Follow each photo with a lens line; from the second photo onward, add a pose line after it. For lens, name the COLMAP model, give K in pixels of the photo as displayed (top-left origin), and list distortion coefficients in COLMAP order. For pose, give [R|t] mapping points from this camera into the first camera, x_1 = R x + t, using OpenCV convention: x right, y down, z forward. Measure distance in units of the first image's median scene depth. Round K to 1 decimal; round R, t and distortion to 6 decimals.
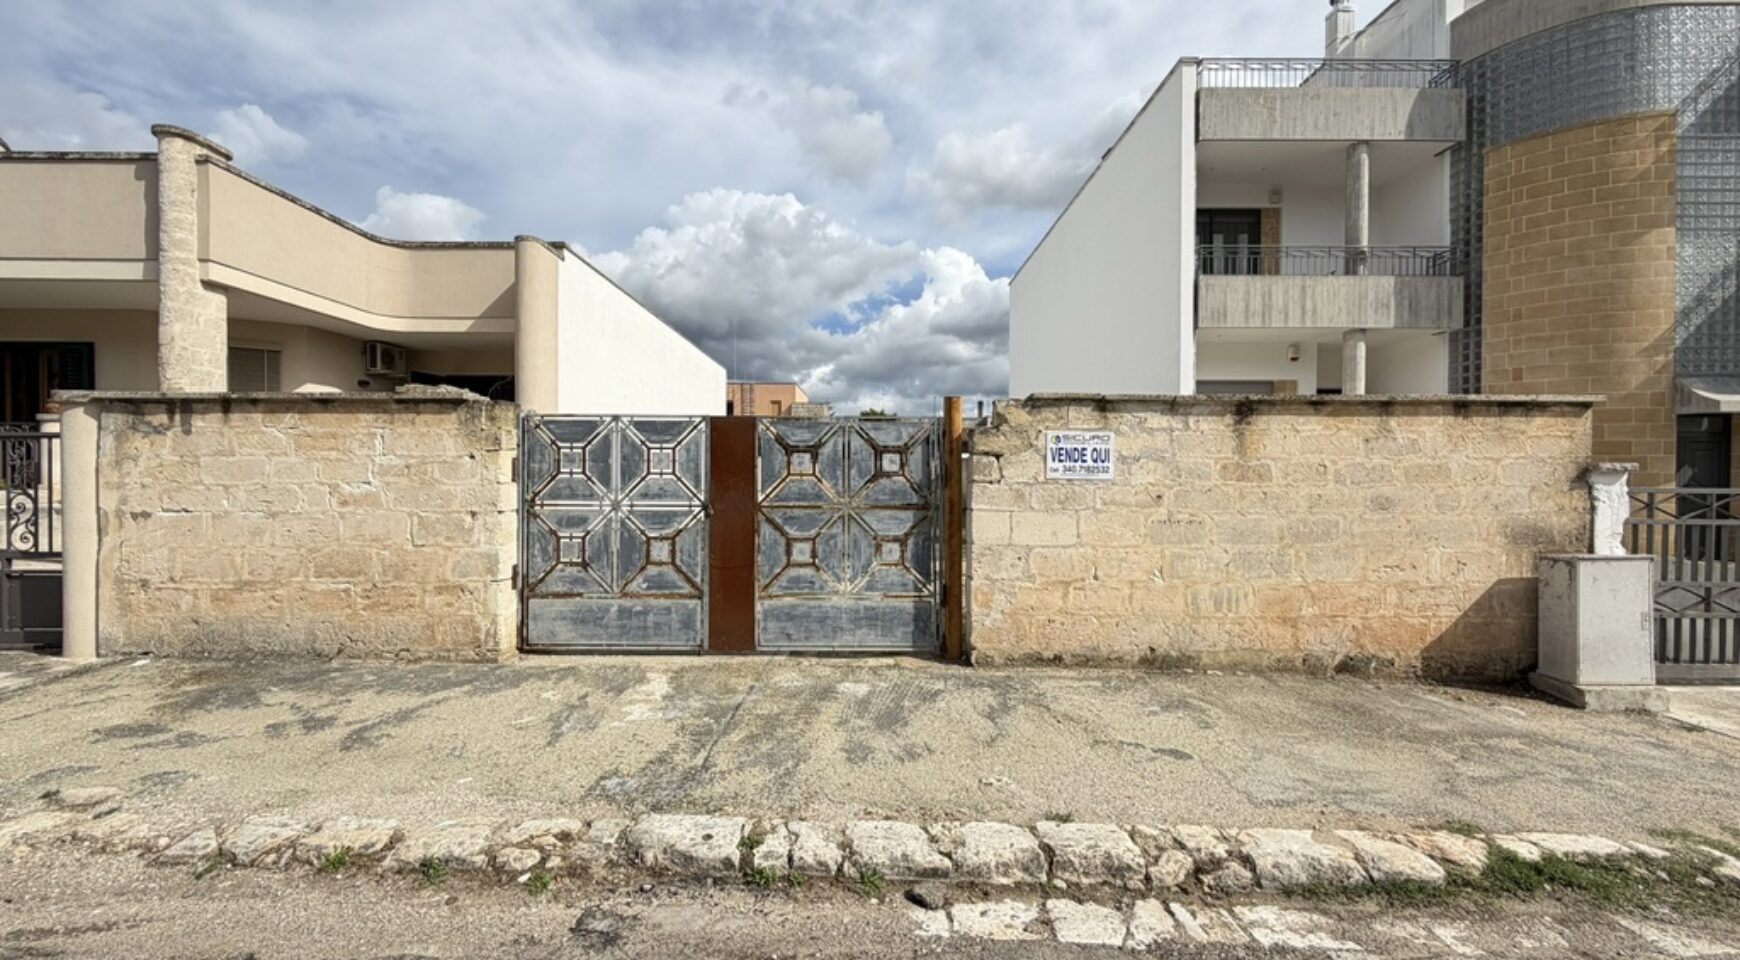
lens RADIAL K [[687.3, 0, 870.0], [0, 687.3, 480.0], [0, 0, 1]] dist [-0.002165, -0.000259]
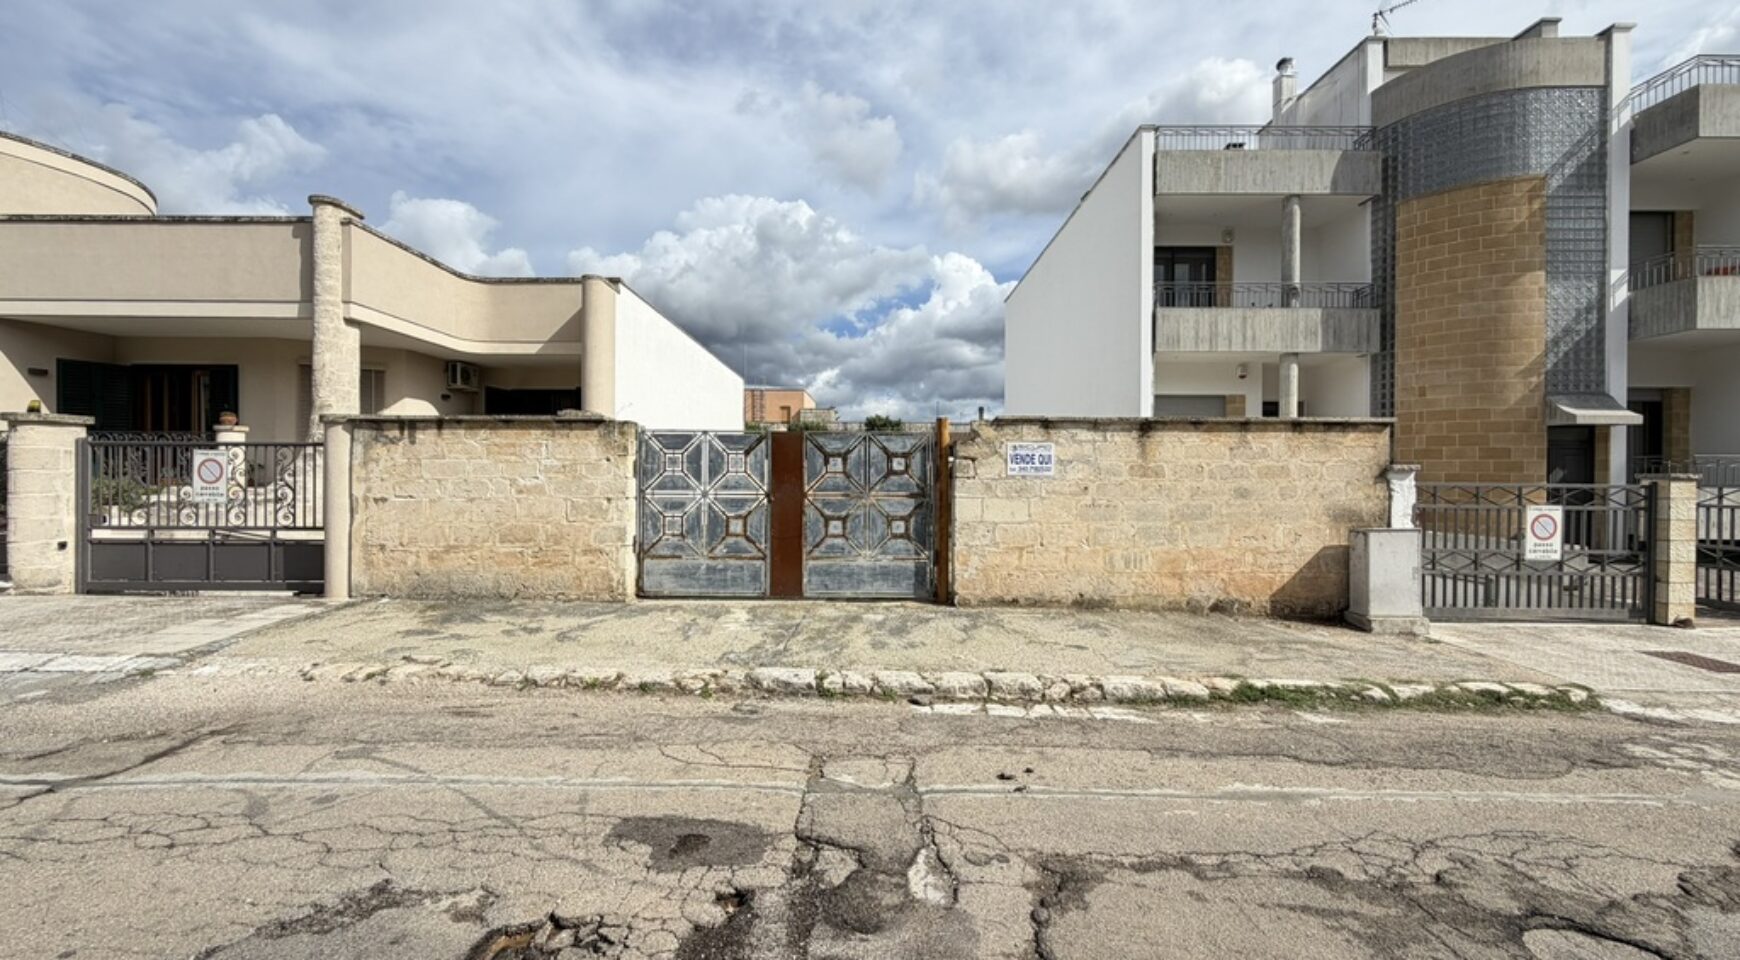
lens RADIAL K [[687.3, 0, 870.0], [0, 687.3, 480.0], [0, 0, 1]] dist [-0.002165, -0.000259]
pose [[0.999982, 0.001182, -0.005960, -0.020583], [-0.001210, 0.999988, -0.004755, 0.014450], [0.005955, 0.004762, 0.999971, -0.427158]]
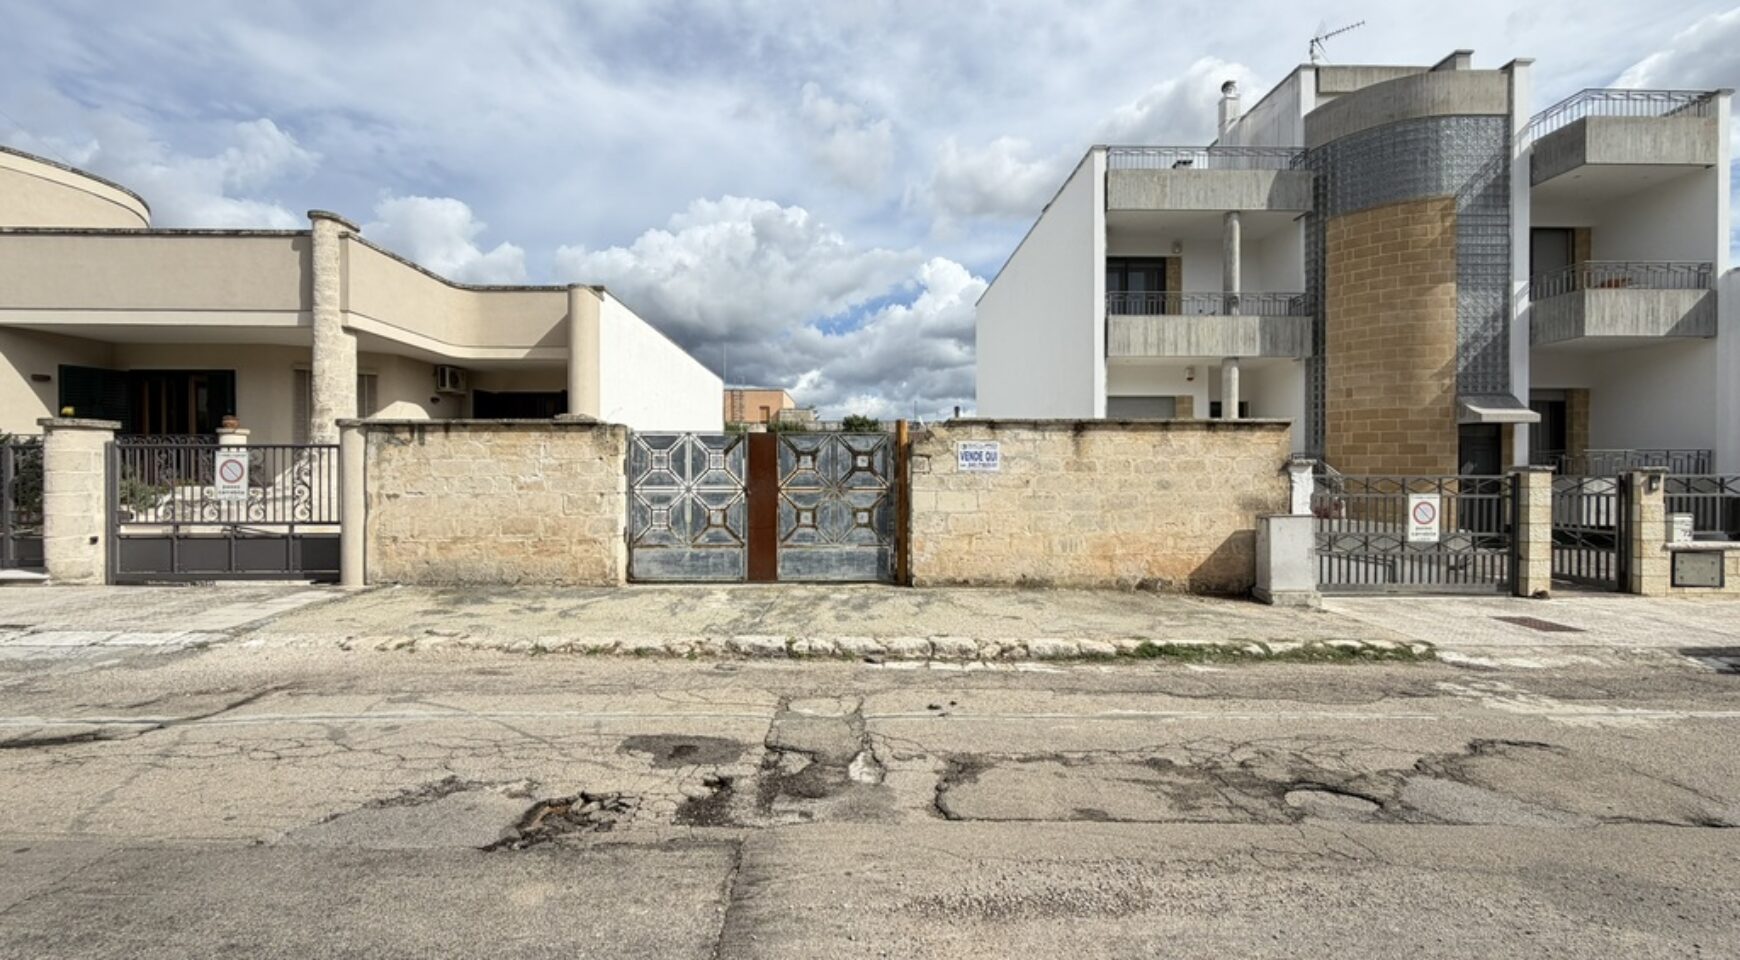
lens RADIAL K [[687.3, 0, 870.0], [0, 687.3, 480.0], [0, 0, 1]] dist [-0.002165, -0.000259]
pose [[0.999748, -0.005024, 0.021901, 0.013337], [0.005098, 0.999981, -0.003340, 0.023860], [-0.021884, 0.003451, 0.999755, -0.601488]]
